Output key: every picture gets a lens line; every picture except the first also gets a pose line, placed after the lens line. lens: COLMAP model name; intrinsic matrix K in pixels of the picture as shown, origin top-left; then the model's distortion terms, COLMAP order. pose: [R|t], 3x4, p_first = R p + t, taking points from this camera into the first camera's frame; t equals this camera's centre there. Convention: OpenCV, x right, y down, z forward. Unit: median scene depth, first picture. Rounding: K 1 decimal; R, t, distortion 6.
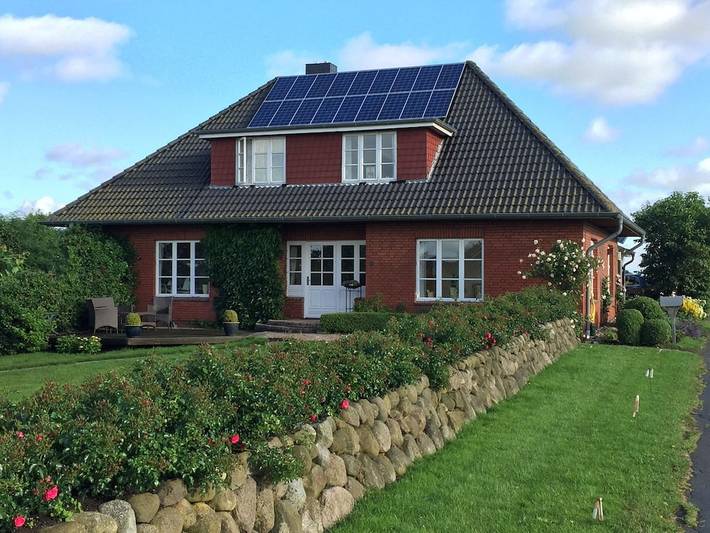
lens RADIAL K [[908.9, 0, 355.0], [0, 908.9, 266.5], [0, 0, 1]] dist [-0.009964, 0.005915]
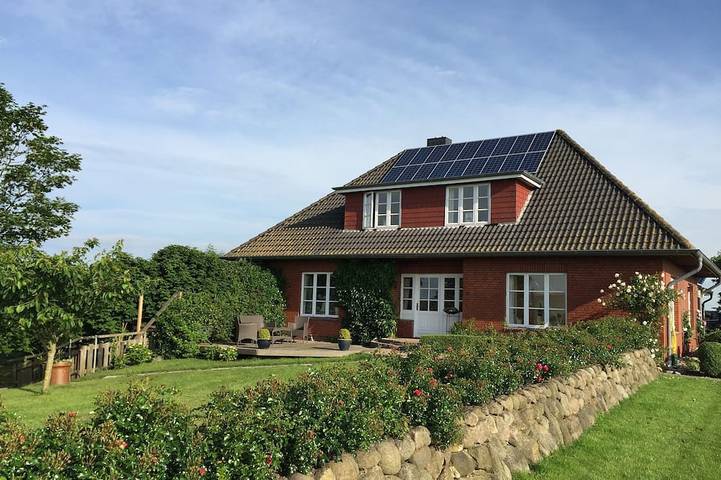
lens RADIAL K [[608.7, 0, 360.5], [0, 608.7, 240.0], [0, 0, 1]] dist [0.056949, -0.108901]
pose [[0.976342, 0.003766, -0.216200, 0.051351], [-0.024707, 0.995243, -0.094242, 0.005733], [0.214817, 0.097354, 0.971790, 0.187029]]
